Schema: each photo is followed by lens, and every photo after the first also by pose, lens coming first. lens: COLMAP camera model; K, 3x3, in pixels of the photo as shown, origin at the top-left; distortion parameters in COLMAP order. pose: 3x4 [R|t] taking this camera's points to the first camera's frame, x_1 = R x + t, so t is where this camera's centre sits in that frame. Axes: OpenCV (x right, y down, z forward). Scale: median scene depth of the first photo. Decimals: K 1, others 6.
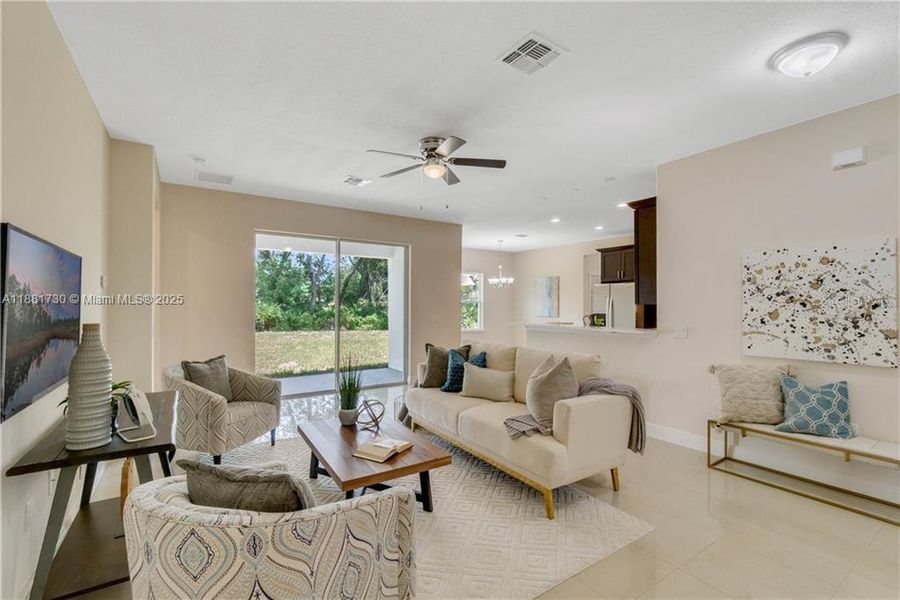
lens RADIAL K [[392.1, 0, 448.8], [0, 392.1, 302.9], [0, 0, 1]] dist [0.000599, 0.000154]
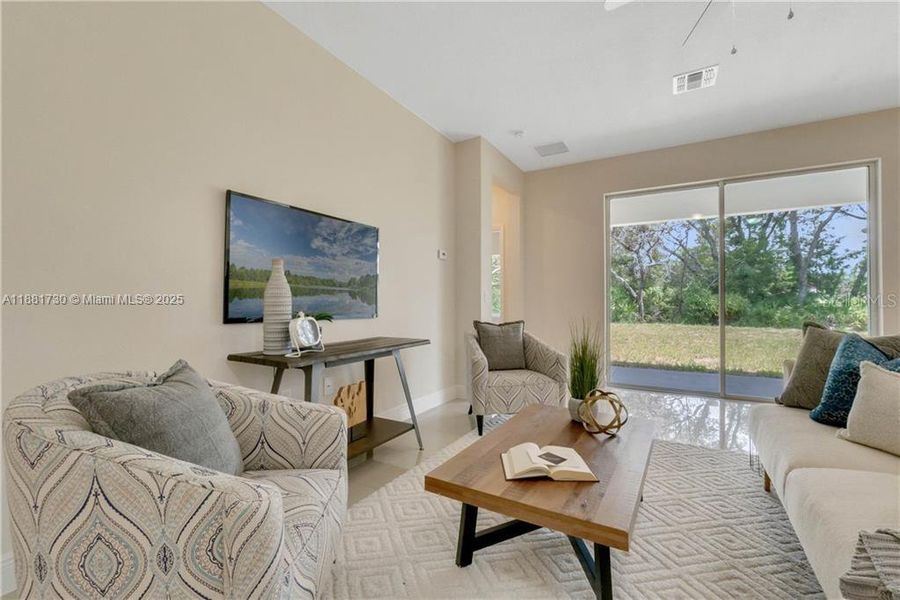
lens RADIAL K [[383.8, 0, 450.0], [0, 383.8, 300.0], [0, 0, 1]] dist [-0.011088, -0.000016]
pose [[0.431549, -0.006797, -0.902064, 0.207468], [0.005629, 0.999972, -0.004842, 0.084636], [0.902072, -0.002988, 0.431575, 0.424328]]
